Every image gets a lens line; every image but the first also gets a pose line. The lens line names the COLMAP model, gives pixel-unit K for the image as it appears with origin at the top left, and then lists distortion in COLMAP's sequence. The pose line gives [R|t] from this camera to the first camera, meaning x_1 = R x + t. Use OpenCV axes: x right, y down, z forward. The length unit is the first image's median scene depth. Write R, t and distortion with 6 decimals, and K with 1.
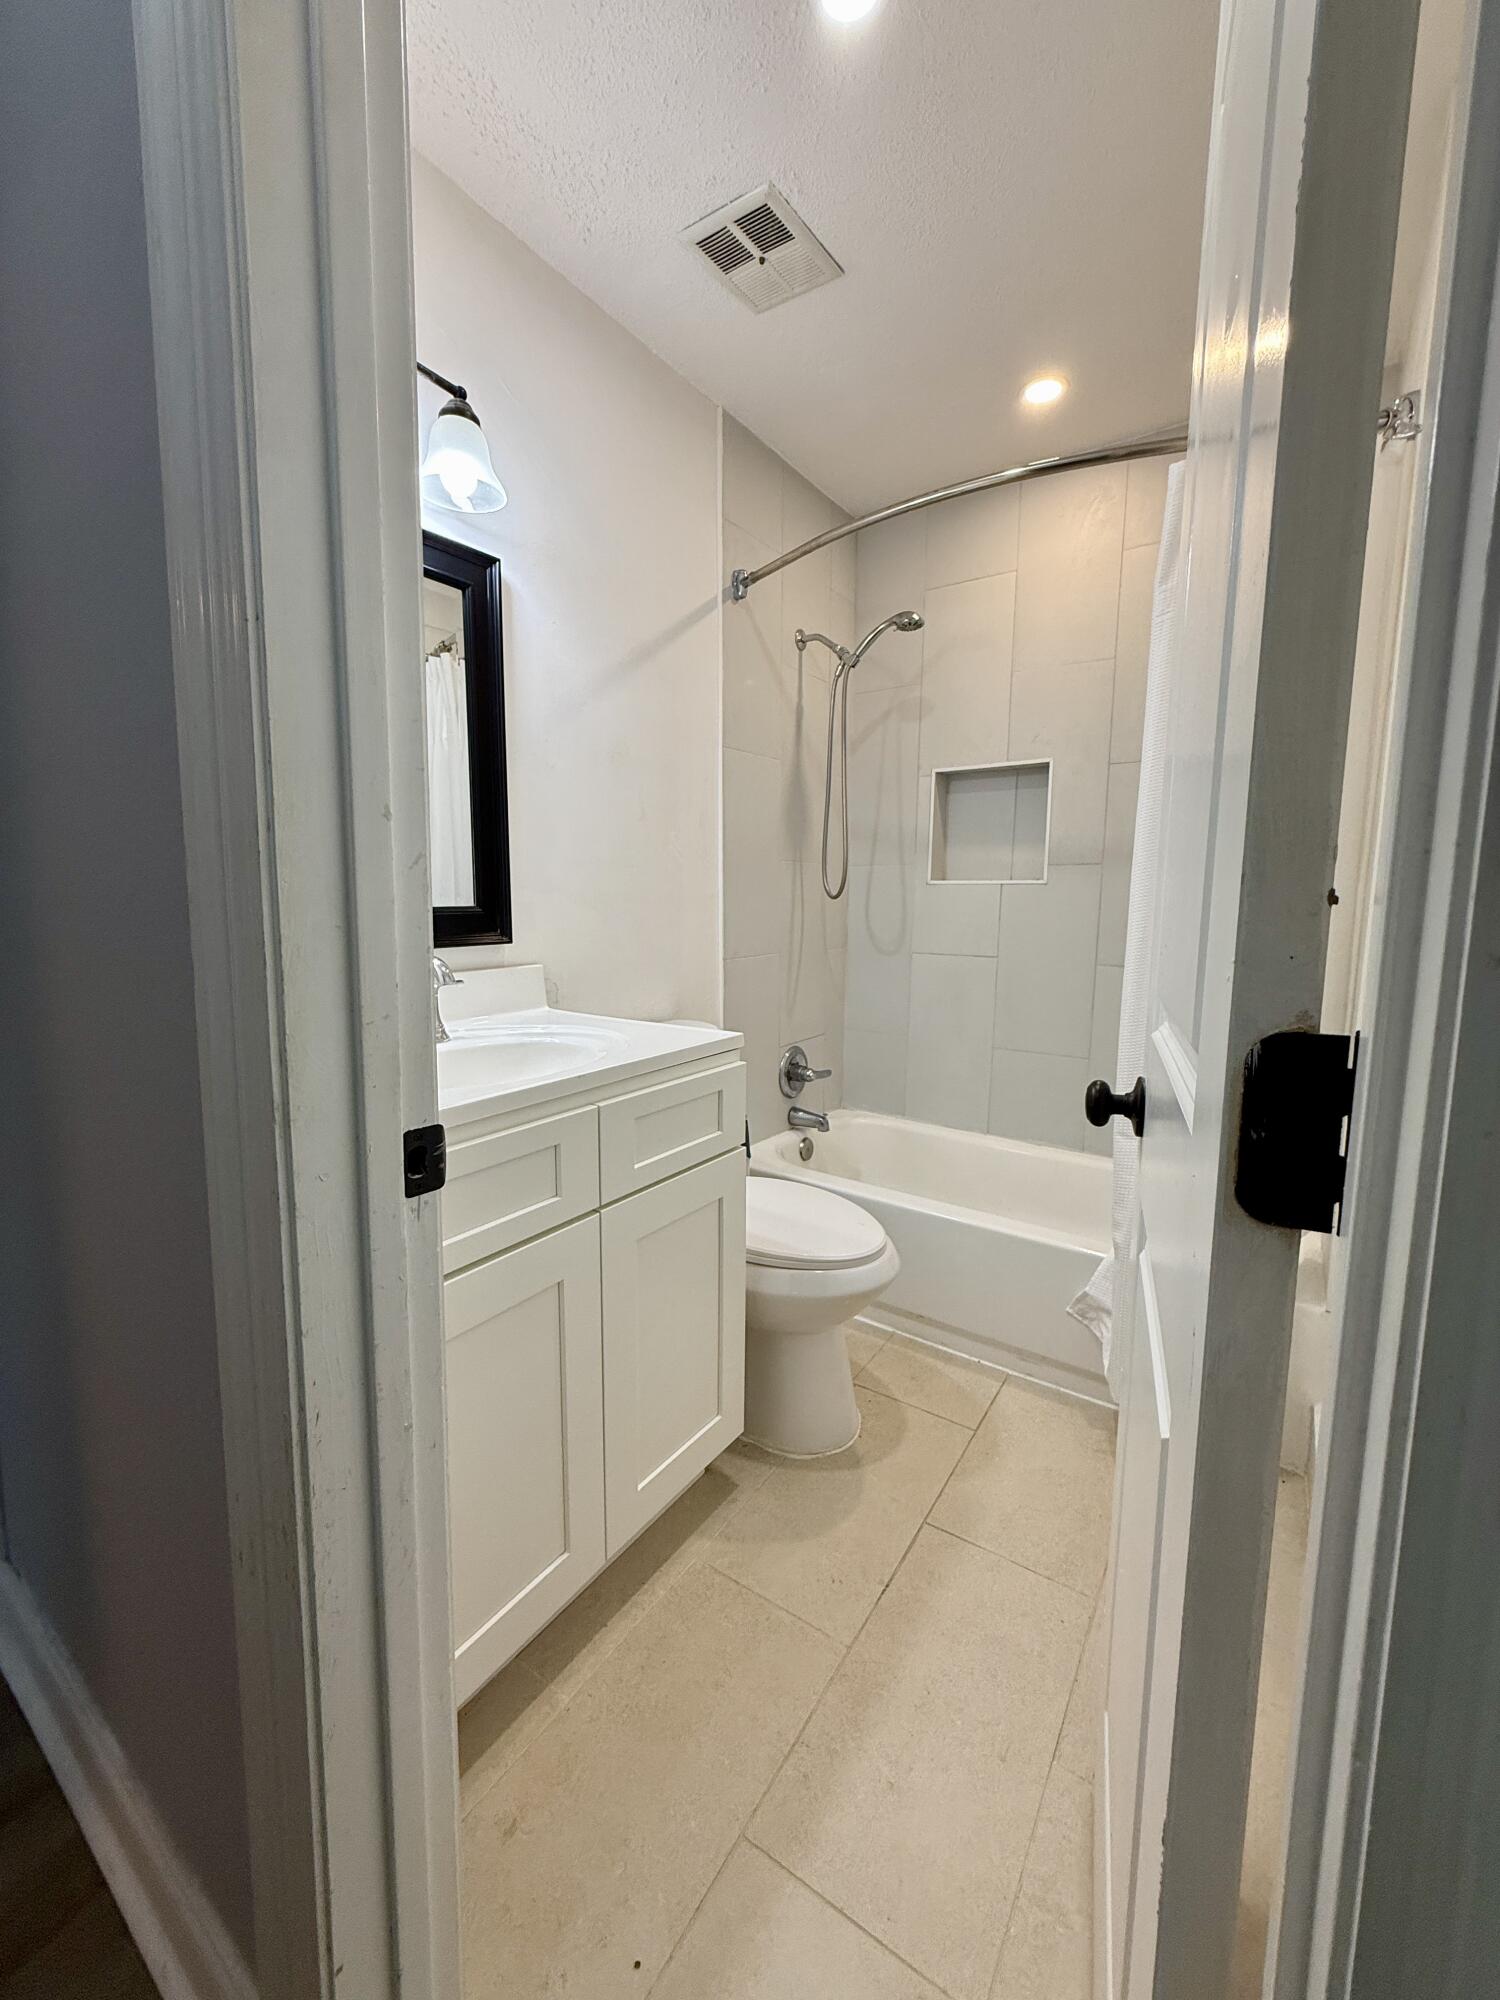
lens RADIAL K [[798.3, 0, 750.0], [0, 798.3, 1000.0], [0, 0, 1]] dist [0.000752, -0.000157]
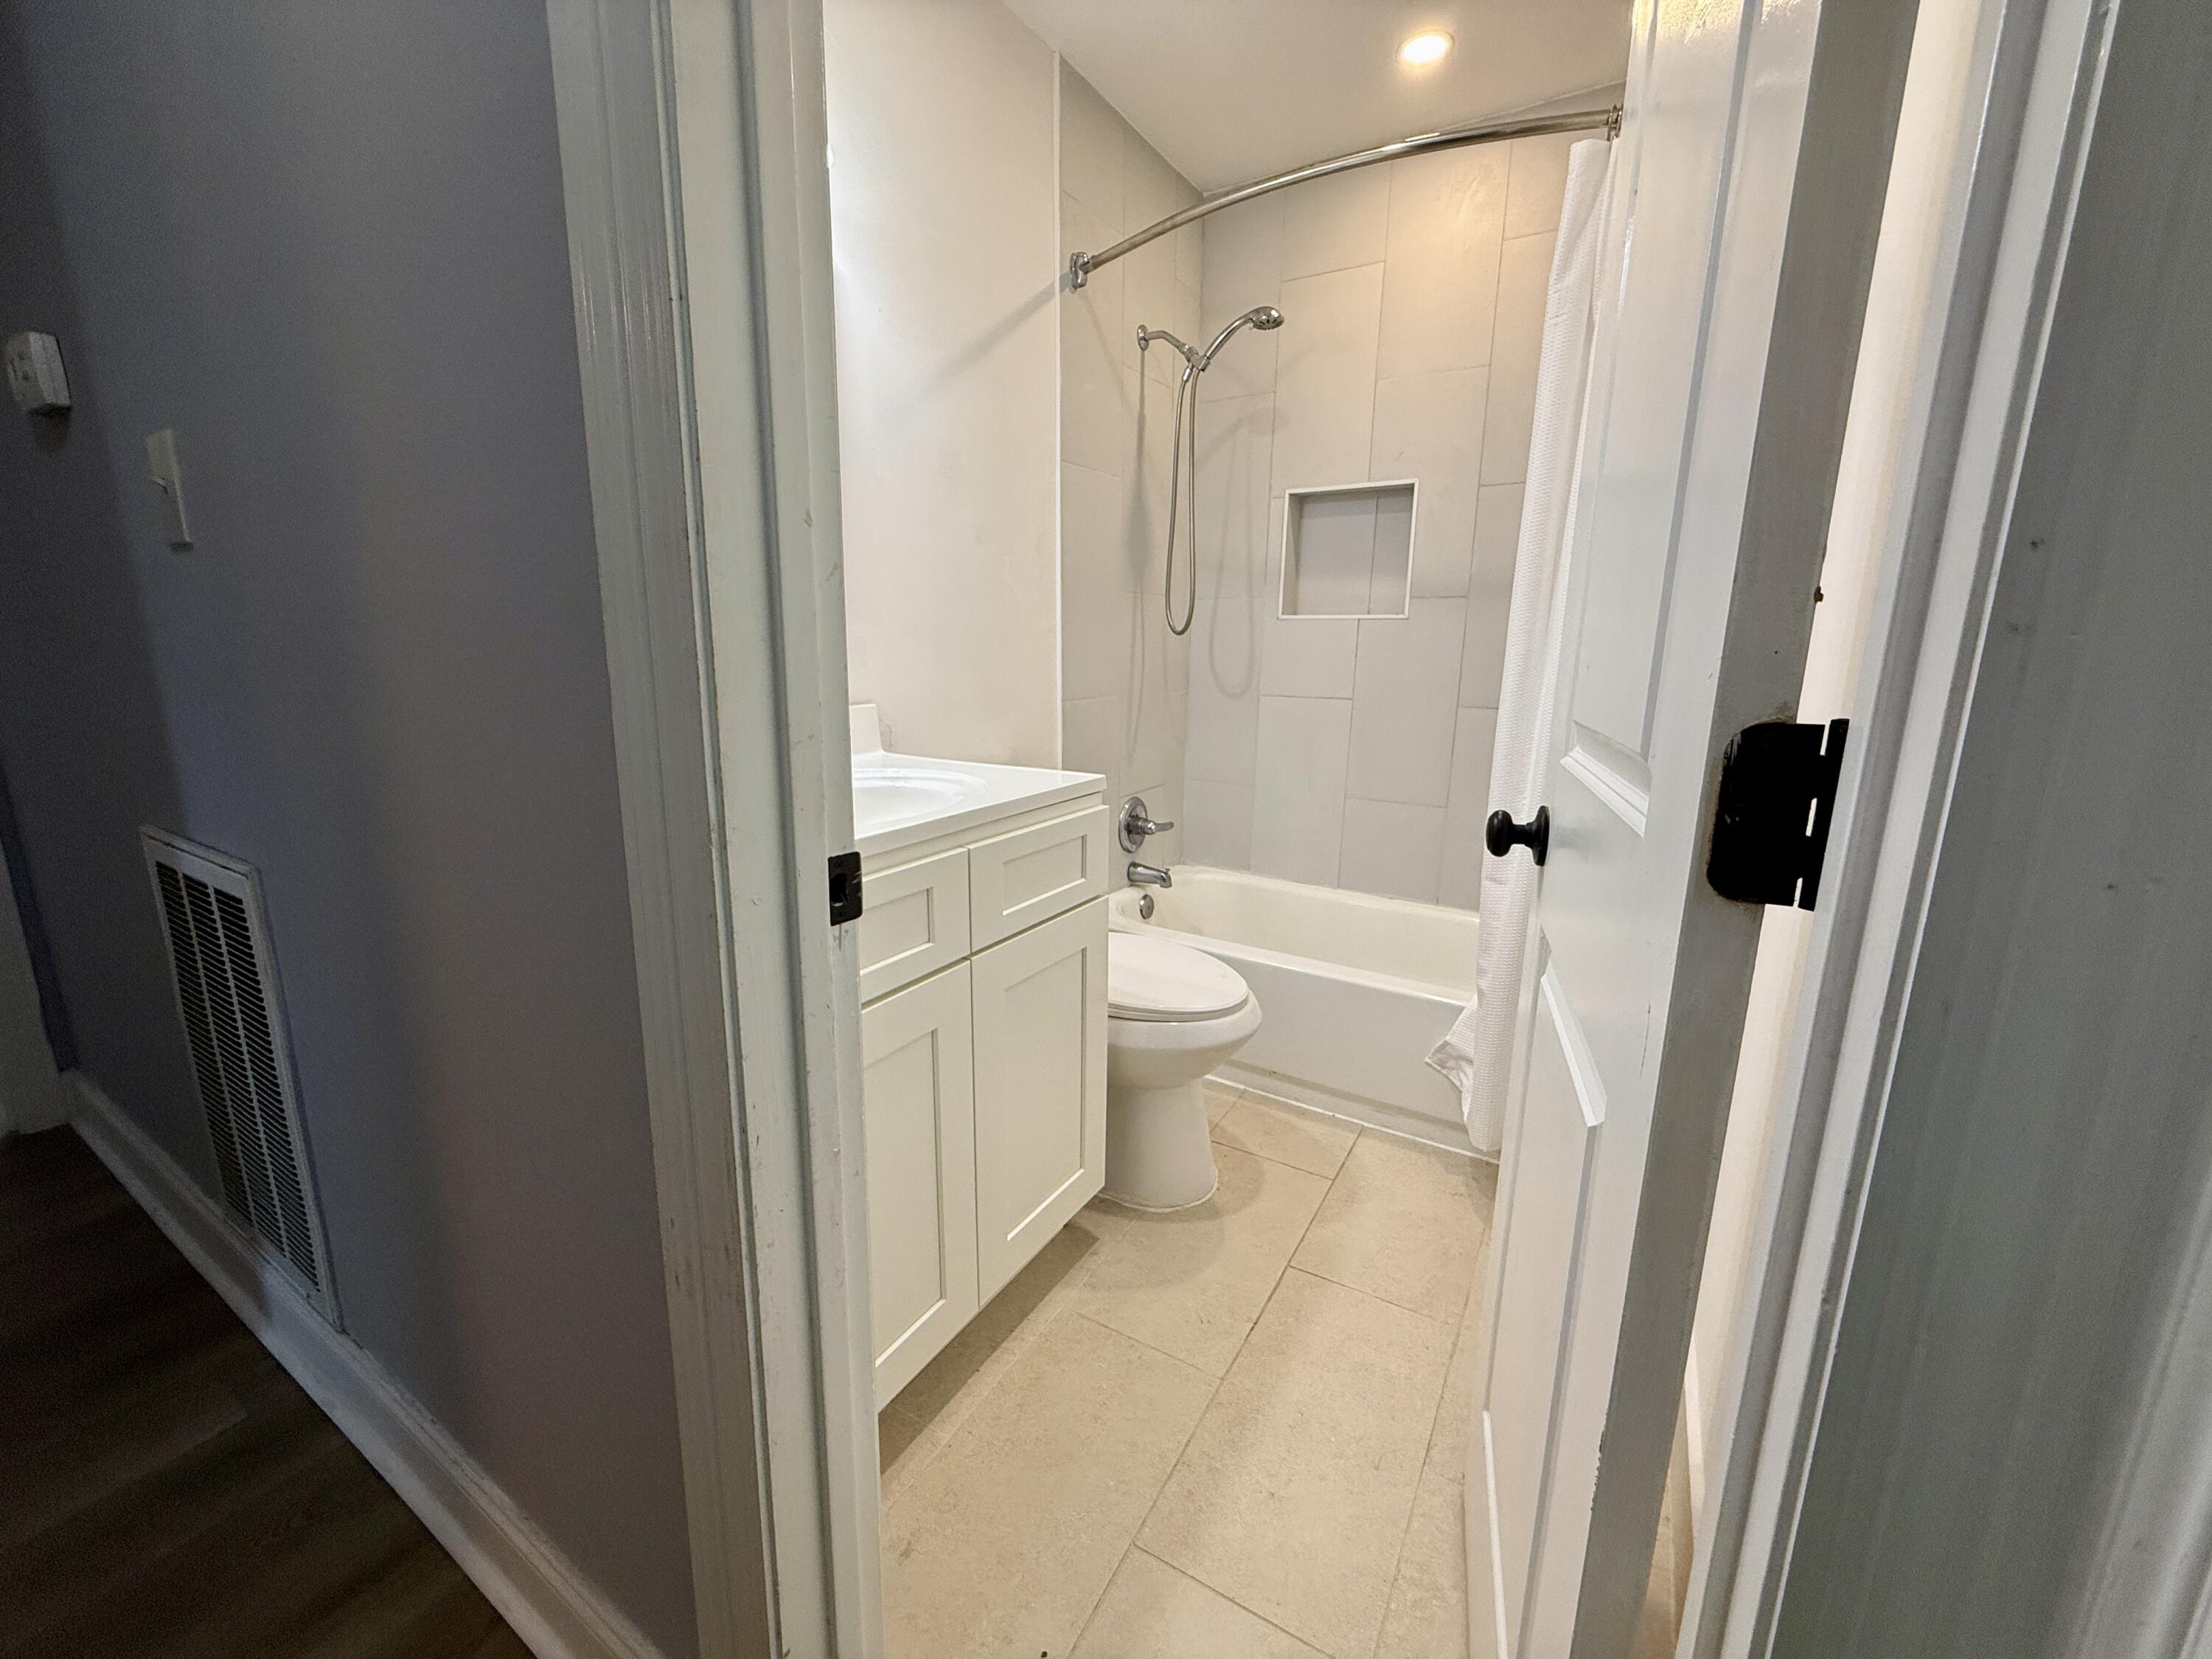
lens RADIAL K [[883.0, 0, 1103.4], [0, 883.0, 834.7], [0, 0, 1]] dist [0.000752, -0.000157]
pose [[0.998413, -0.009434, 0.055524, -0.063131], [0.004455, 0.996011, 0.089120, 0.017205], [-0.056143, -0.088732, 0.994472, -0.033368]]
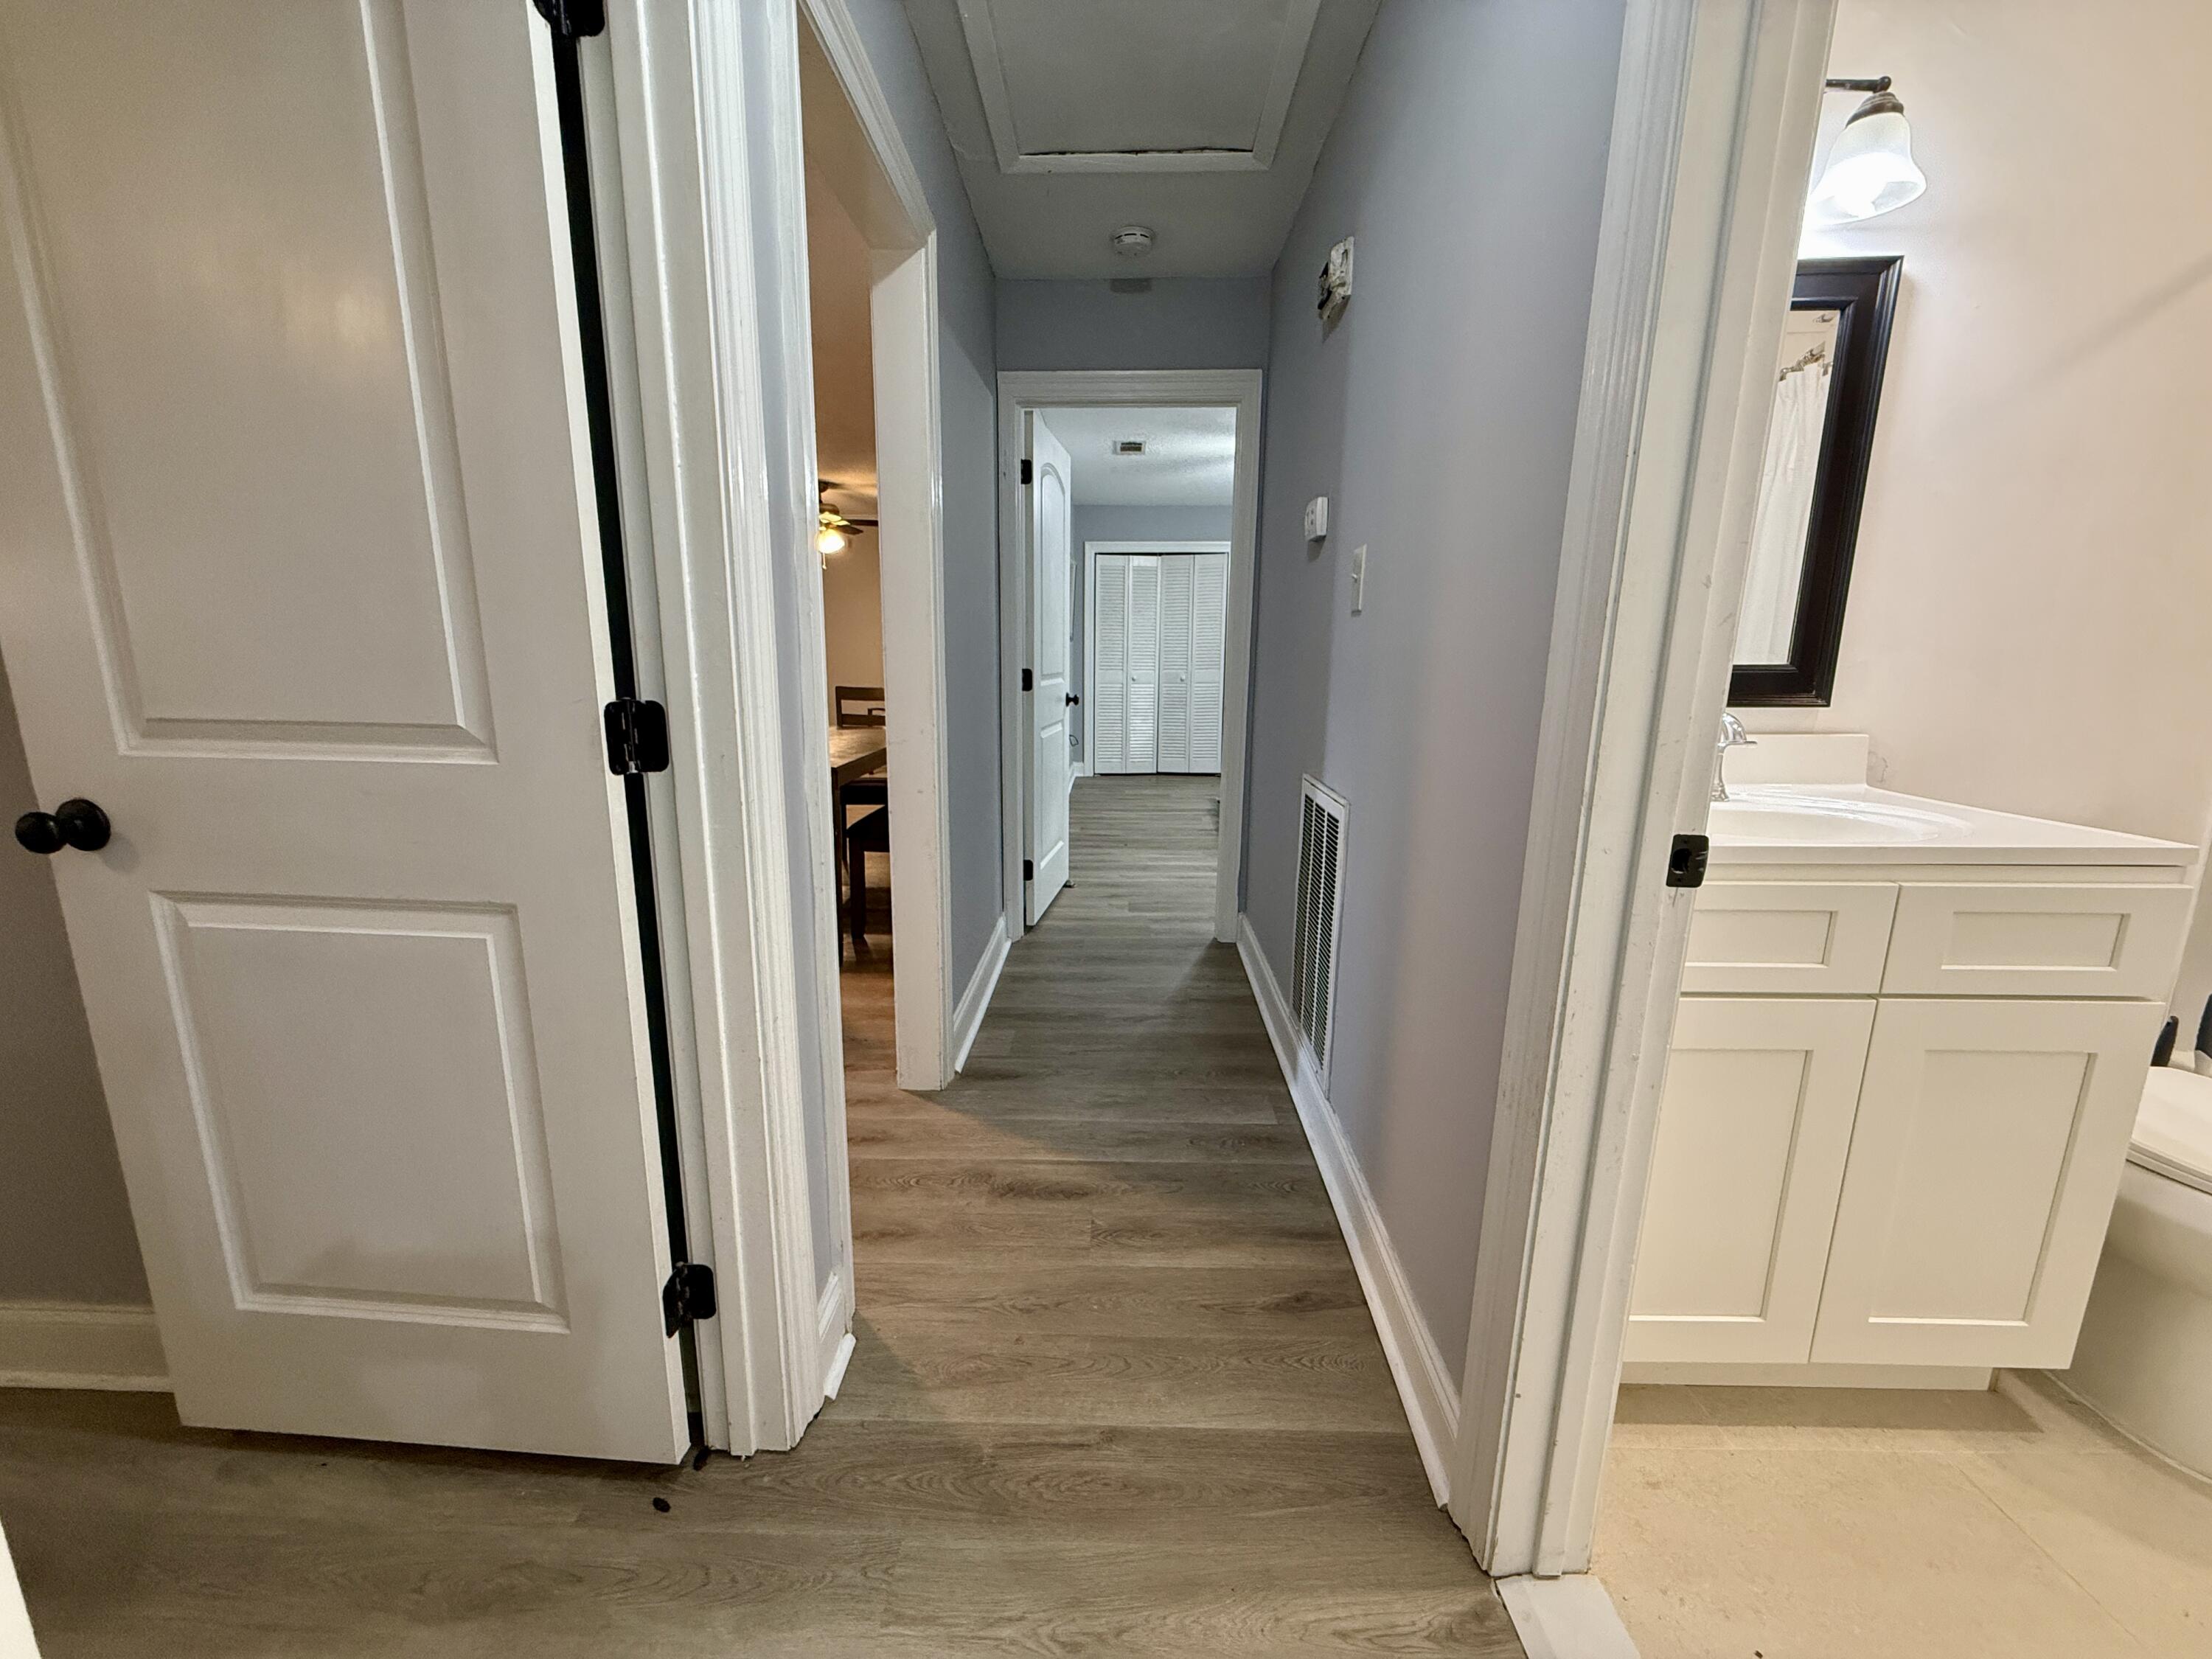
lens RADIAL K [[883.0, 0, 1103.4], [0, 883.0, 834.7], [0, 0, 1]] dist [0.000752, -0.000157]
pose [[0.548267, 0.161834, -0.820496, 0.091581], [-0.106932, 0.986611, 0.123145, 0.036047], [0.829439, 0.020221, 0.558231, -0.222149]]
